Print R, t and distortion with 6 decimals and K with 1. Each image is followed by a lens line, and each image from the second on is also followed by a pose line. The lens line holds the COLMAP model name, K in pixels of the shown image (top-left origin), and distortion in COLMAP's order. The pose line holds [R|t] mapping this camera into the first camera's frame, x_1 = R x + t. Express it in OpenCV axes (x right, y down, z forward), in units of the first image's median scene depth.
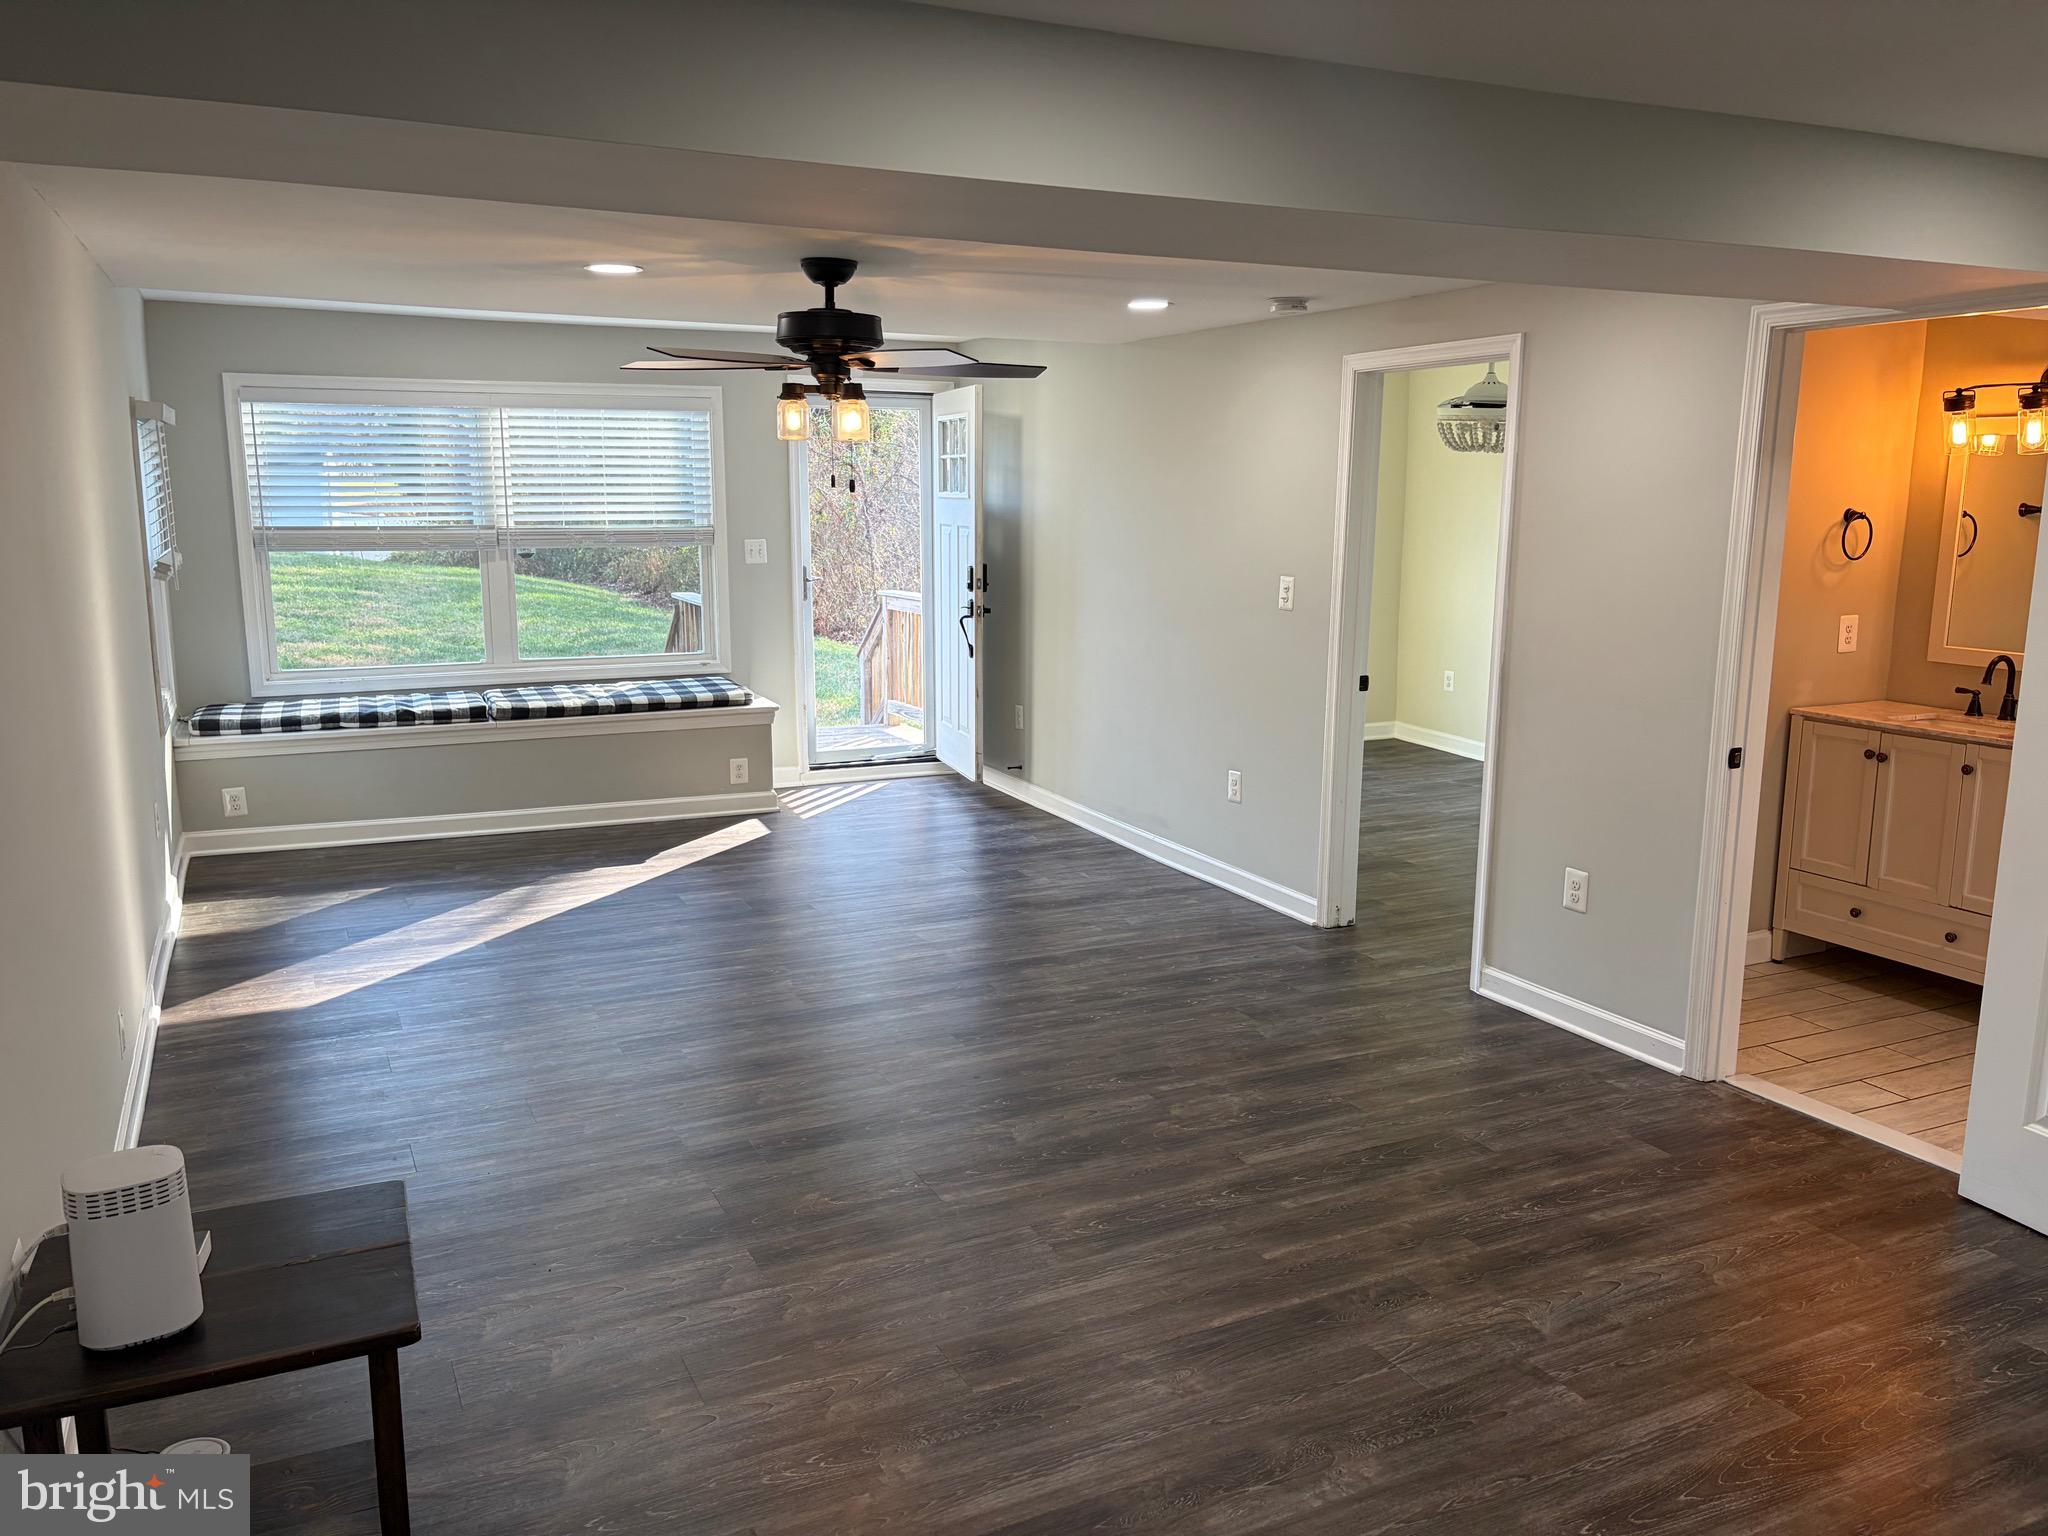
lens RADIAL K [[1537.0, 0, 1030.4], [0, 1537.0, 763.8], [0, 0, 1]] dist [0.044745, -0.043436]
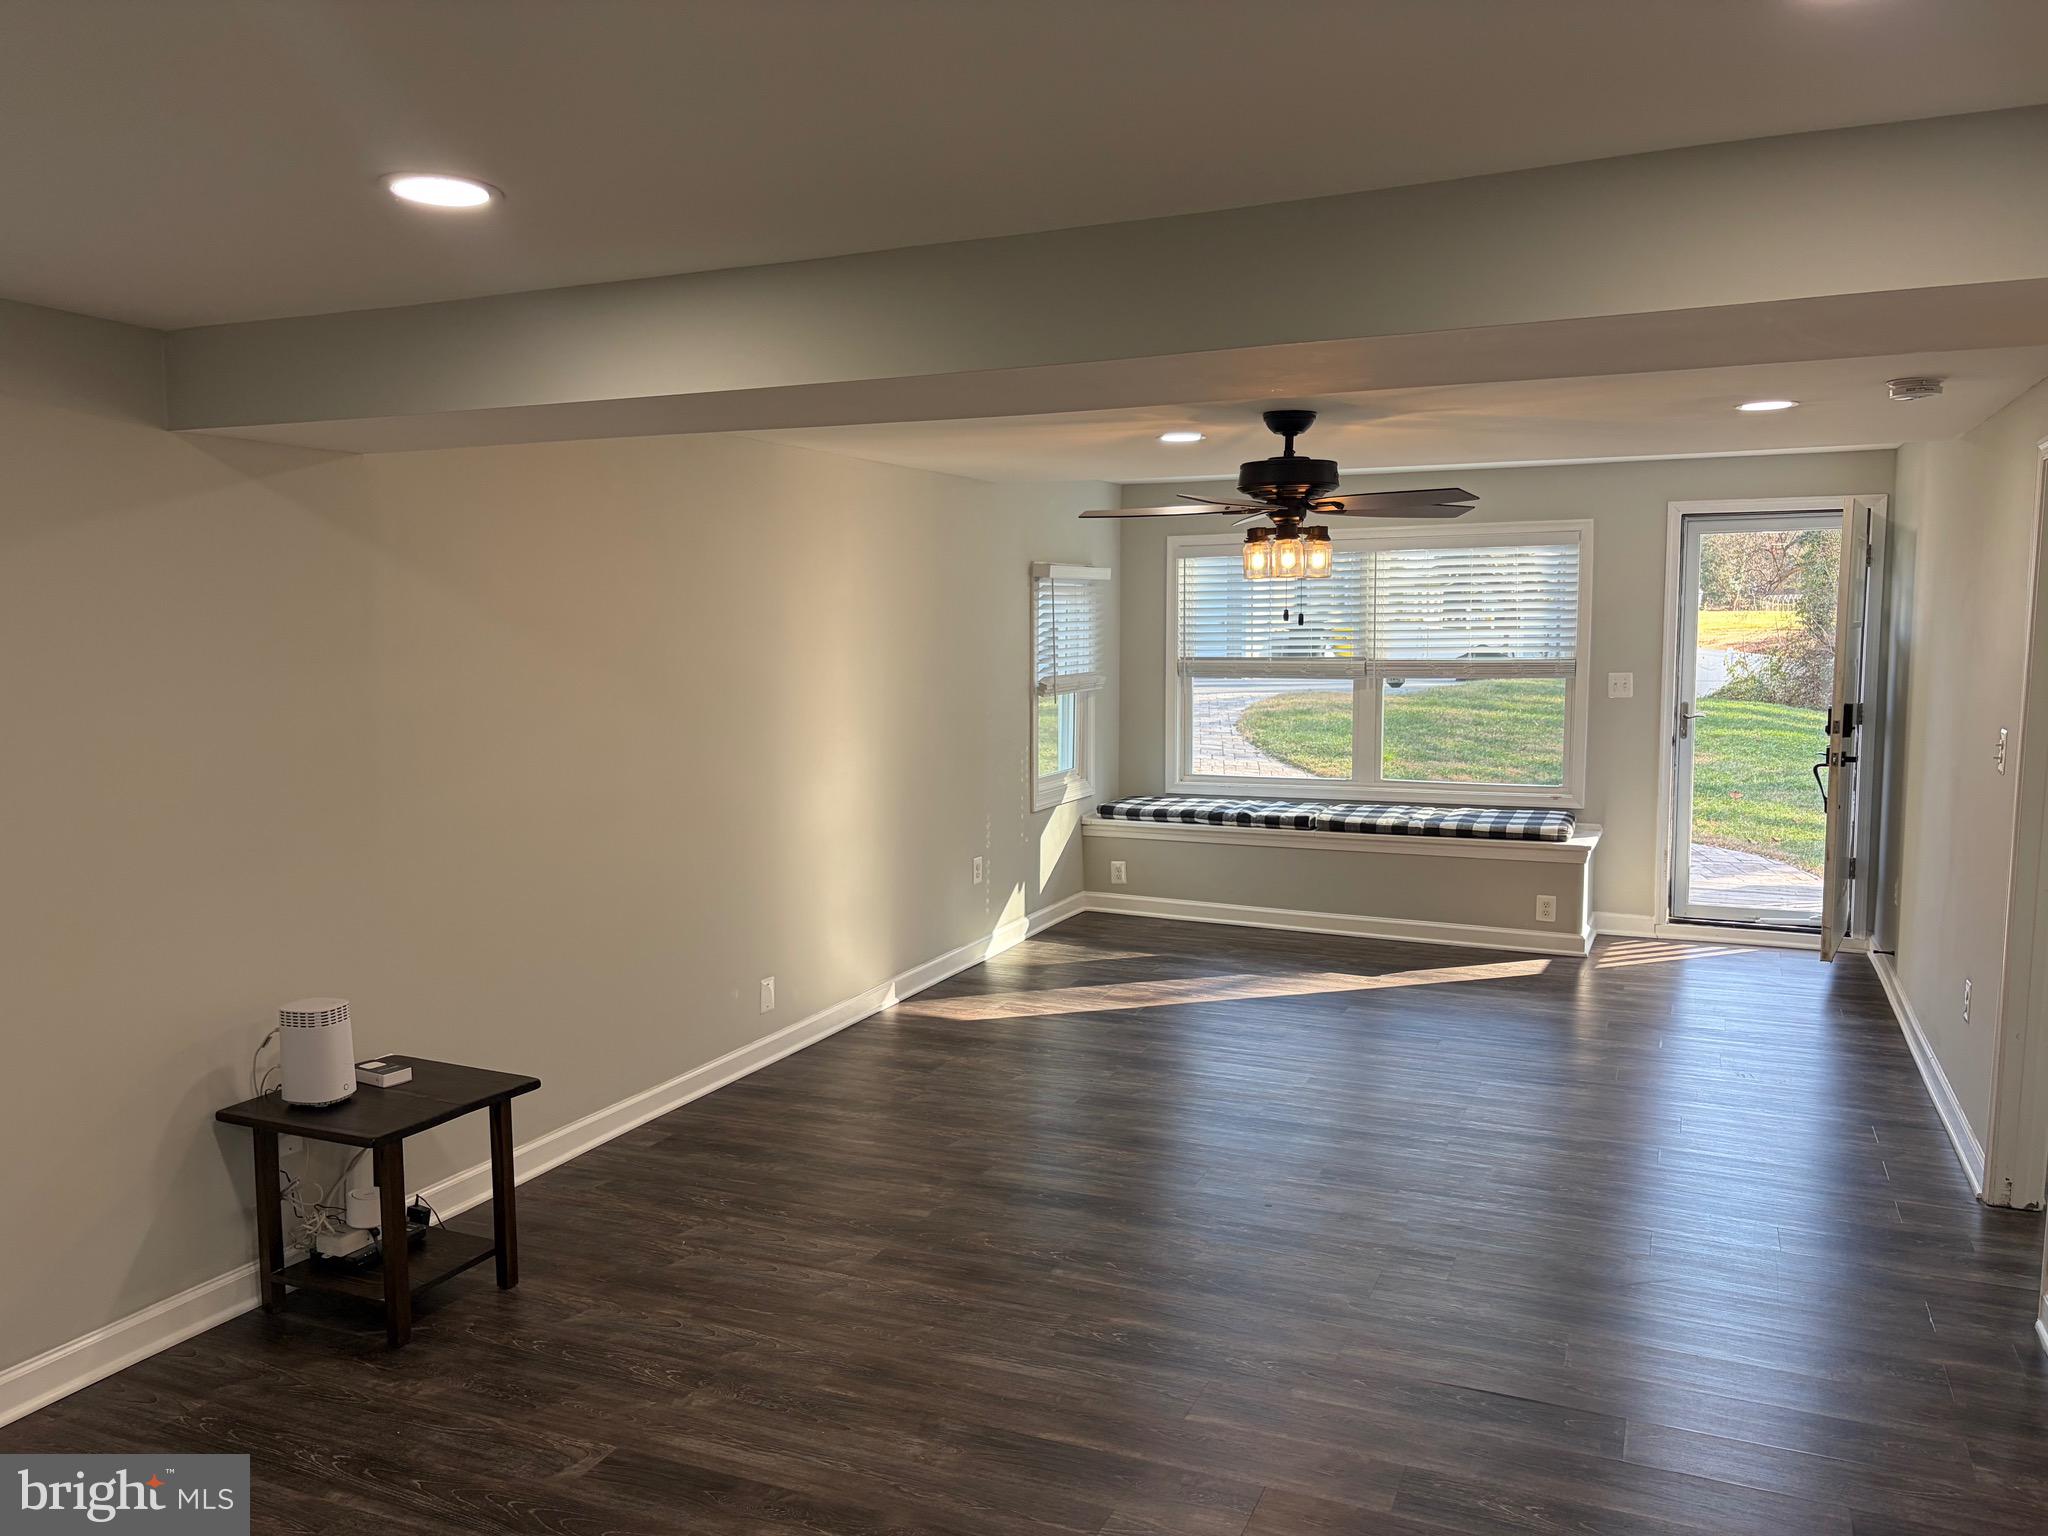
lens RADIAL K [[1537.0, 0, 1041.1], [0, 1537.0, 783.3], [0, 0, 1]] dist [0.044745, -0.043436]
pose [[0.645541, 0.072039, -0.760320, 0.518751], [-0.126945, 0.991814, -0.013808, -0.029623], [0.753101, 0.105432, 0.649402, 0.177377]]
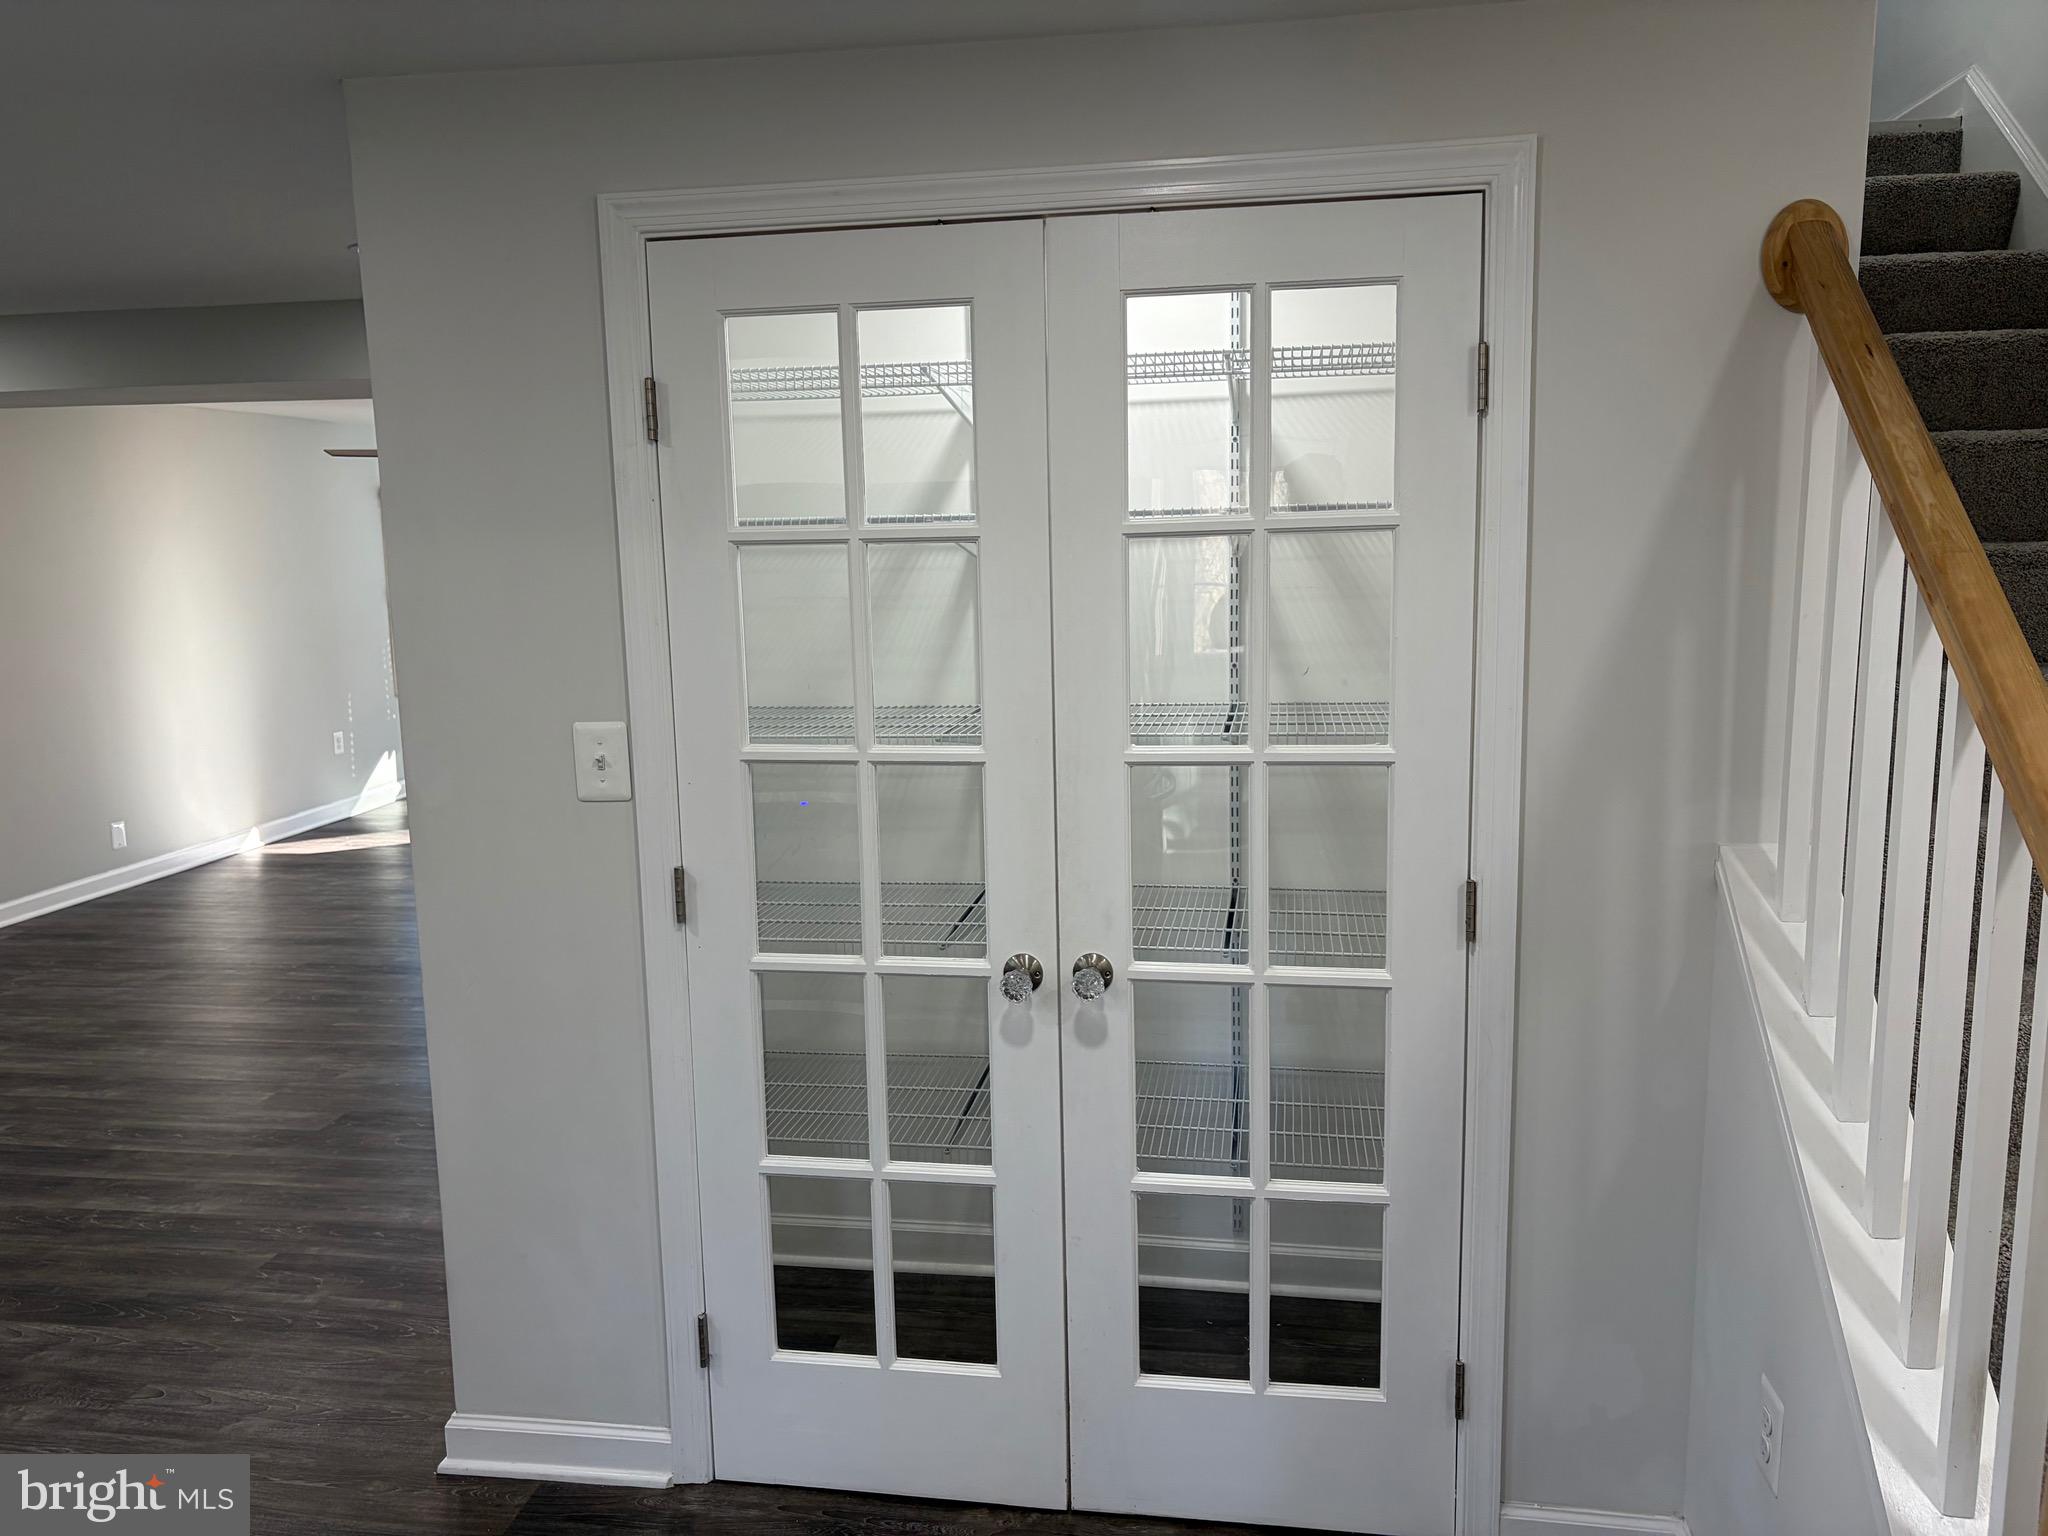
lens RADIAL K [[1537.0, 0, 1025.5], [0, 1537.0, 766.5], [0, 0, 1]] dist [0.044745, -0.043436]
pose [[0.820084, 0.067845, -0.568207, 1.056272], [-0.079006, 0.996862, 0.004999, -0.004439], [0.566763, 0.040792, 0.822870, 0.059069]]
